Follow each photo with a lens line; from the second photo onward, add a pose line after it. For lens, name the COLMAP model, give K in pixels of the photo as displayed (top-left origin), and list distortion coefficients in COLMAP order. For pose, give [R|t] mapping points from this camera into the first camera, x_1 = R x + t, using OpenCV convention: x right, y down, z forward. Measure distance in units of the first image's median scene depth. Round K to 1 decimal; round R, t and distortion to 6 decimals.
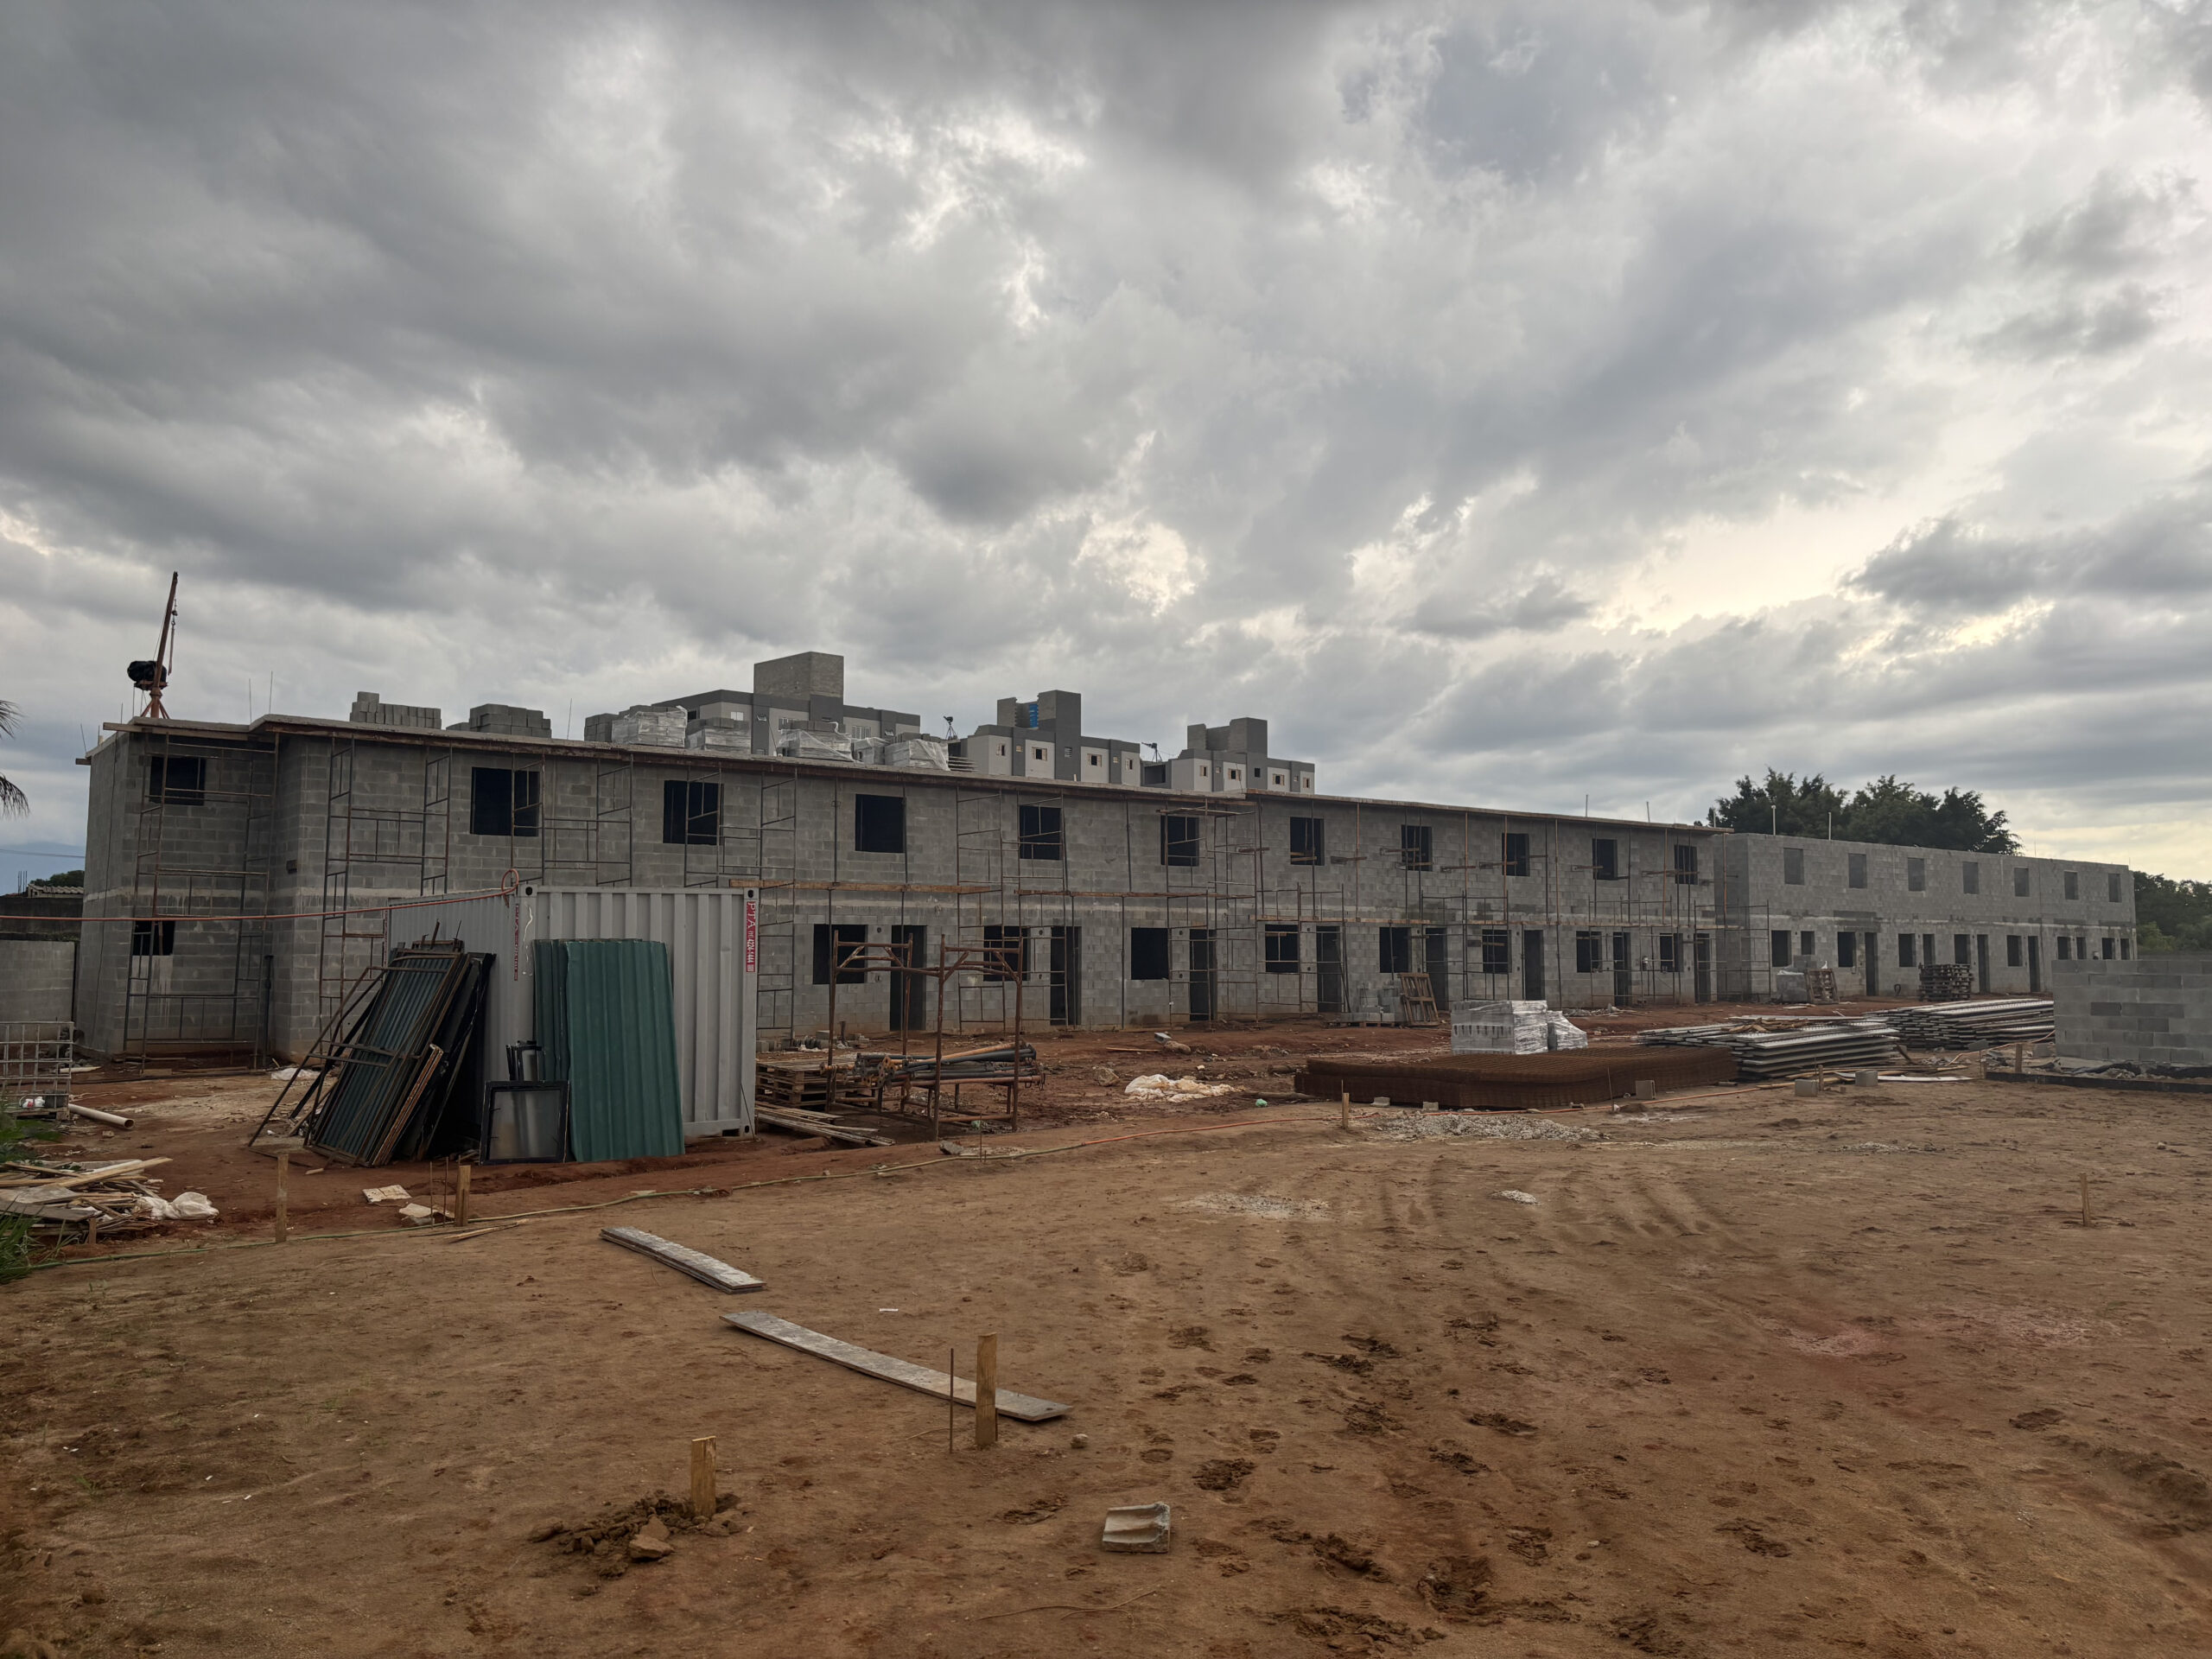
lens RADIAL K [[1683.1, 0, 1111.1], [0, 1683.1, 820.7], [0, 0, 1]] dist [0.005215, 0.003525]
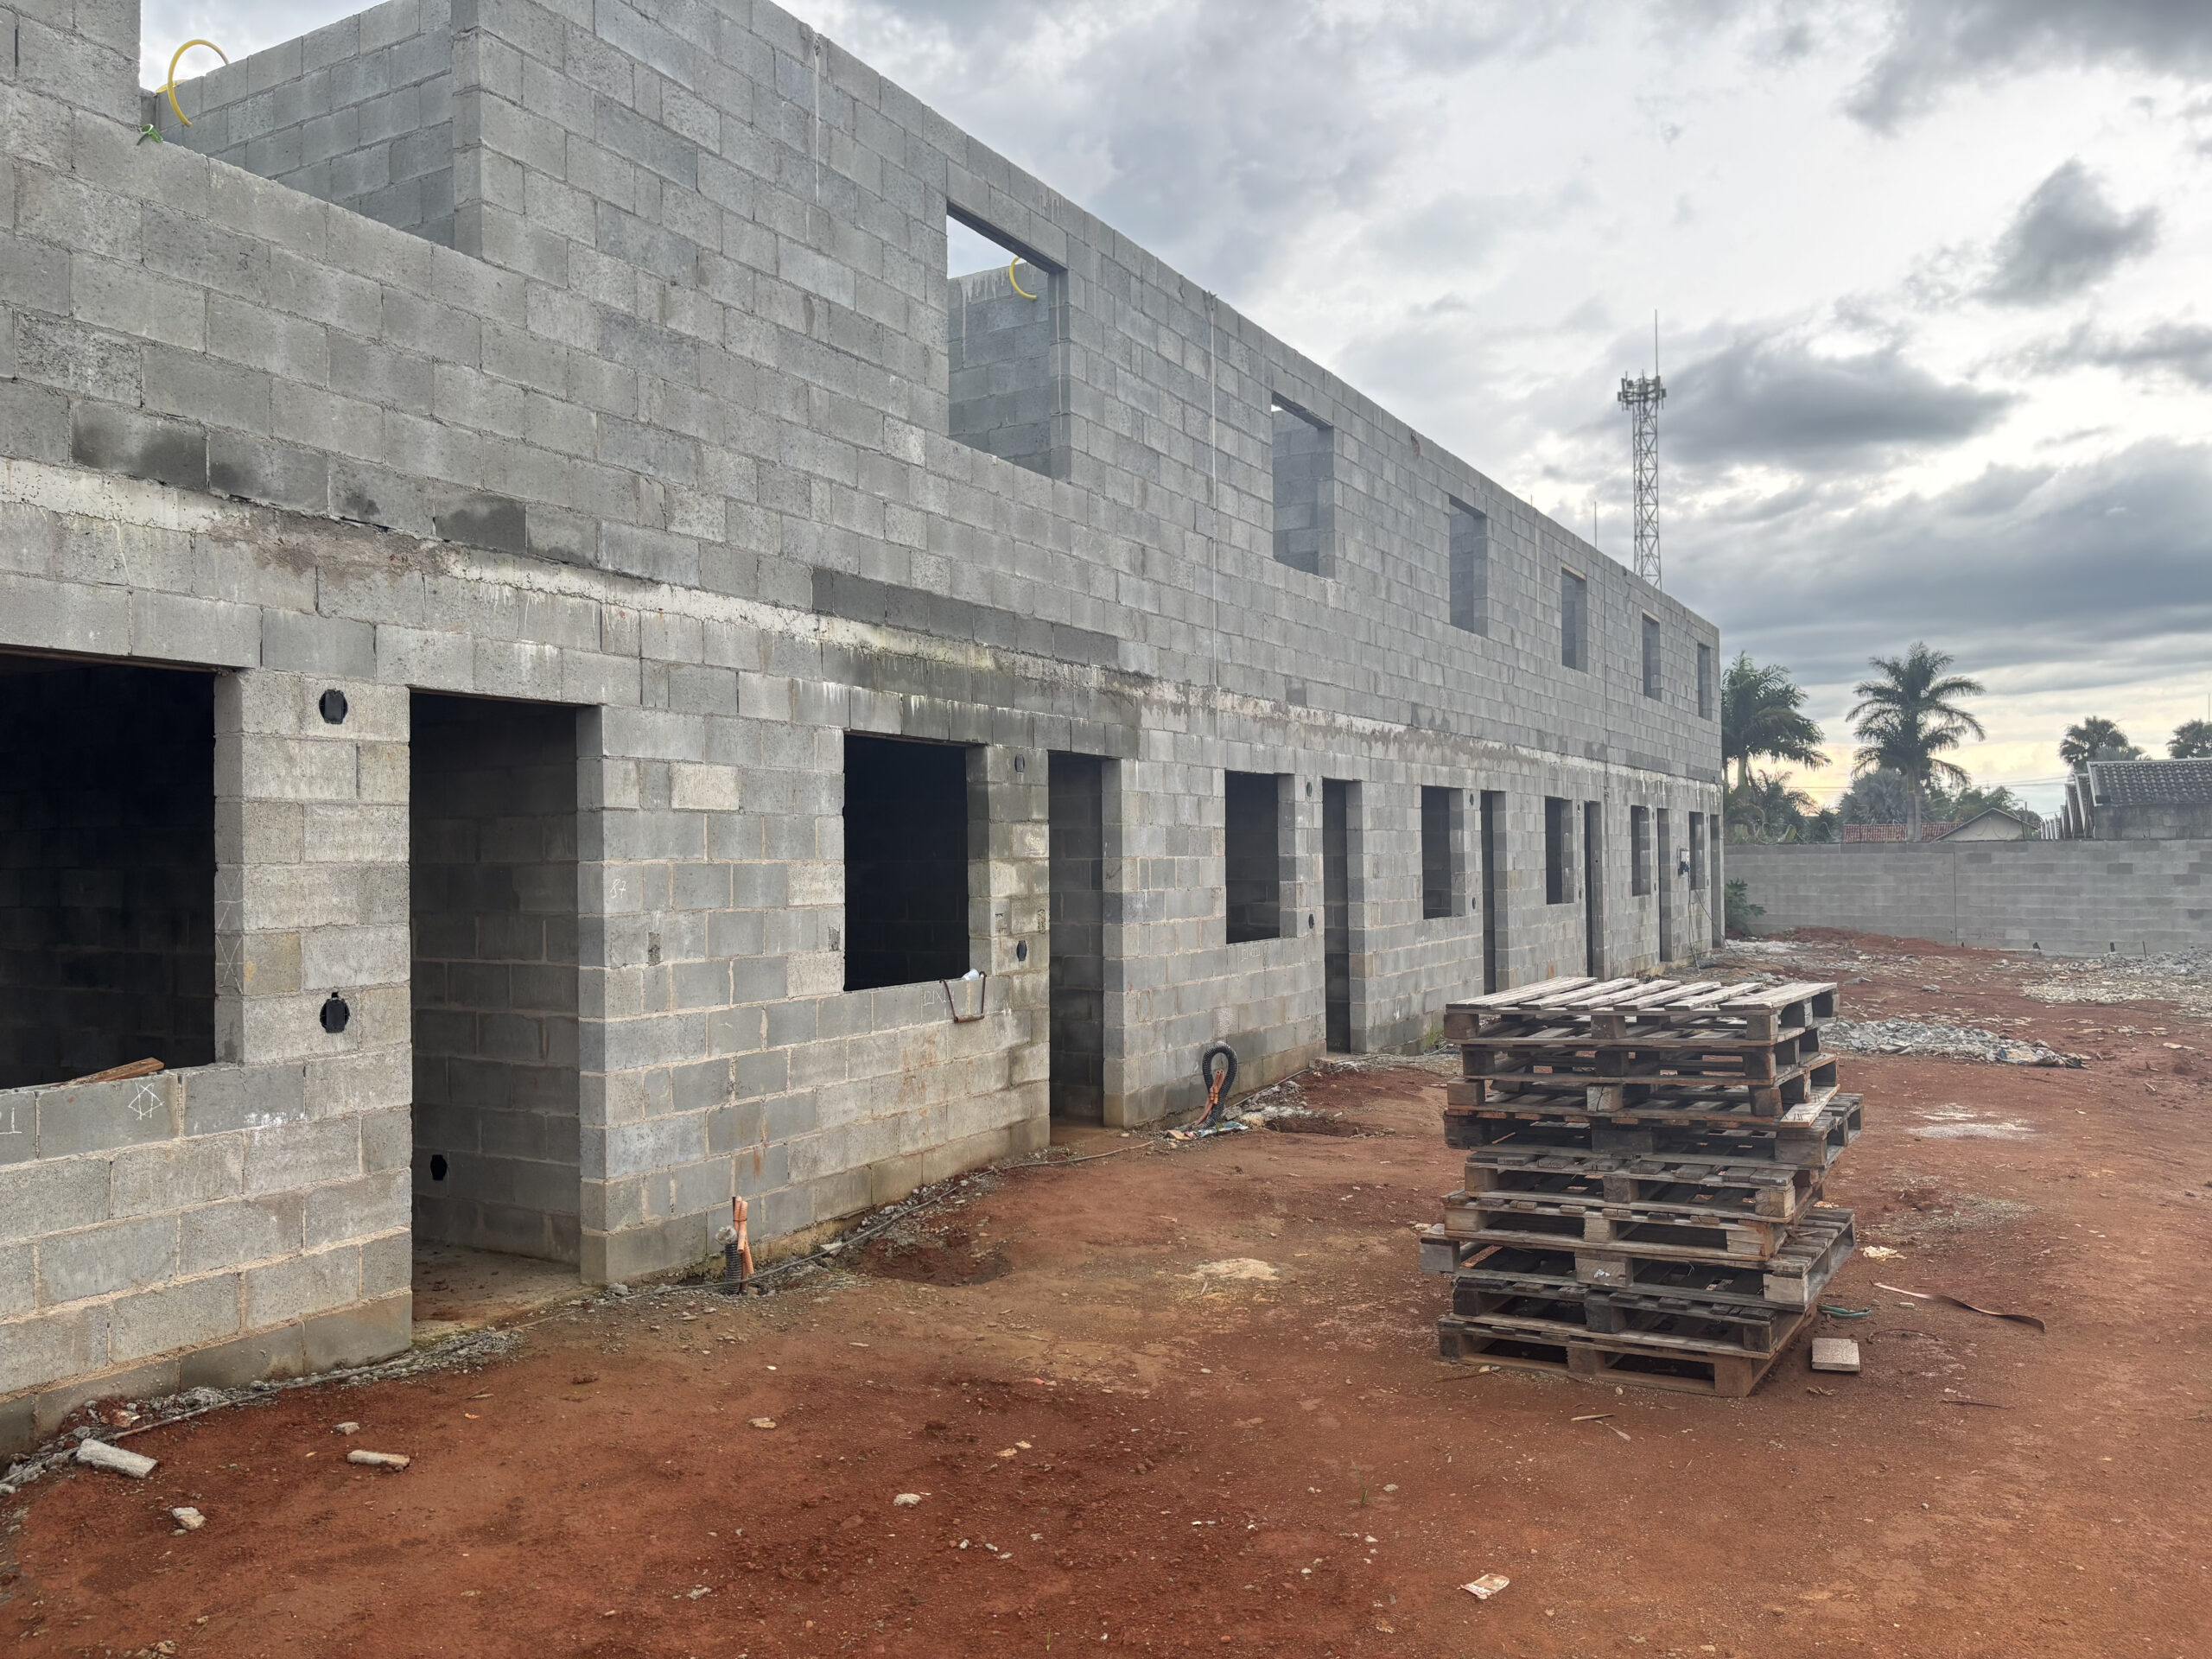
lens RADIAL K [[1683.1, 0, 1106.9], [0, 1683.1, 830.4], [0, 0, 1]] dist [0.005215, 0.003525]
pose [[0.921189, -0.003116, 0.389103, 0.385249], [-0.023434, 0.997709, 0.063469, 0.062851], [-0.388409, -0.067585, 0.919005, 0.839507]]
